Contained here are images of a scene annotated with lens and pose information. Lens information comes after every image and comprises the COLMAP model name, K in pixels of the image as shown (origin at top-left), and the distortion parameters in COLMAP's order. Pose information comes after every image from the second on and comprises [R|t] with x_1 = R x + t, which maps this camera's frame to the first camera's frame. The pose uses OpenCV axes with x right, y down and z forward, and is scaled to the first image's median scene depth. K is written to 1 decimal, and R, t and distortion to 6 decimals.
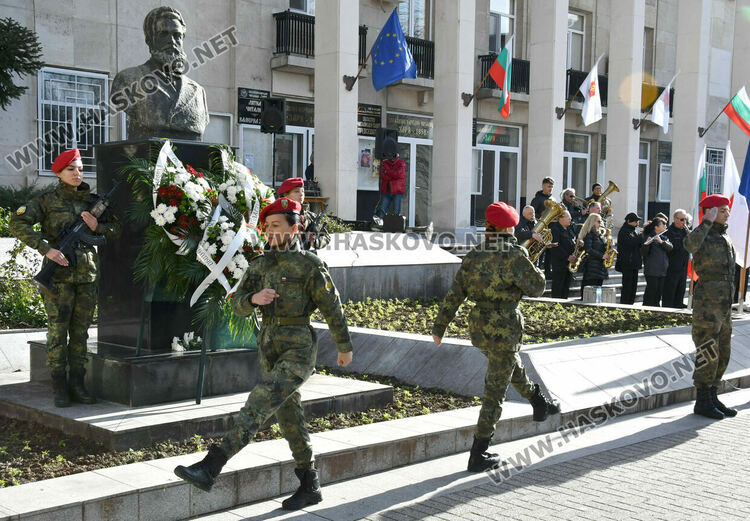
lens RADIAL K [[947.9, 0, 375.0], [0, 947.9, 260.5], [0, 0, 1]] dist [0.090969, 0.021467]
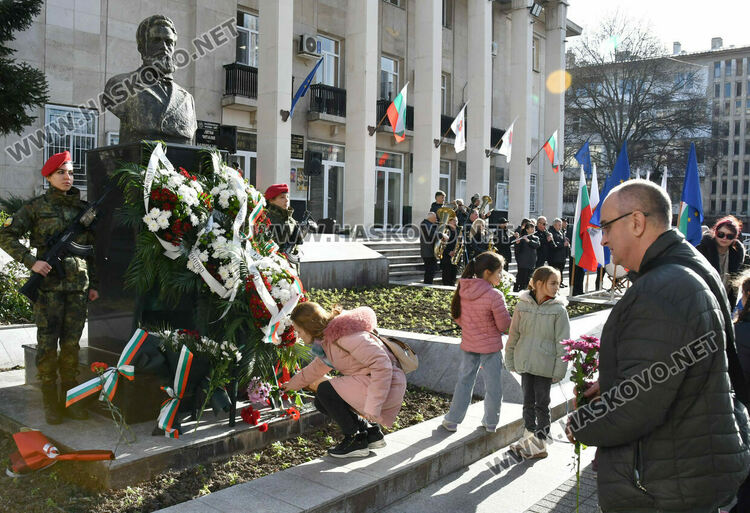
lens RADIAL K [[692.1, 0, 327.3], [0, 692.1, 255.0], [0, 0, 1]] dist [-0.174694, 0.148404]
pose [[0.998418, -0.000140, 0.056235, -0.049746], [-0.000101, 0.999991, 0.004269, -0.009027], [-0.056235, -0.004268, 0.998408, 0.172710]]
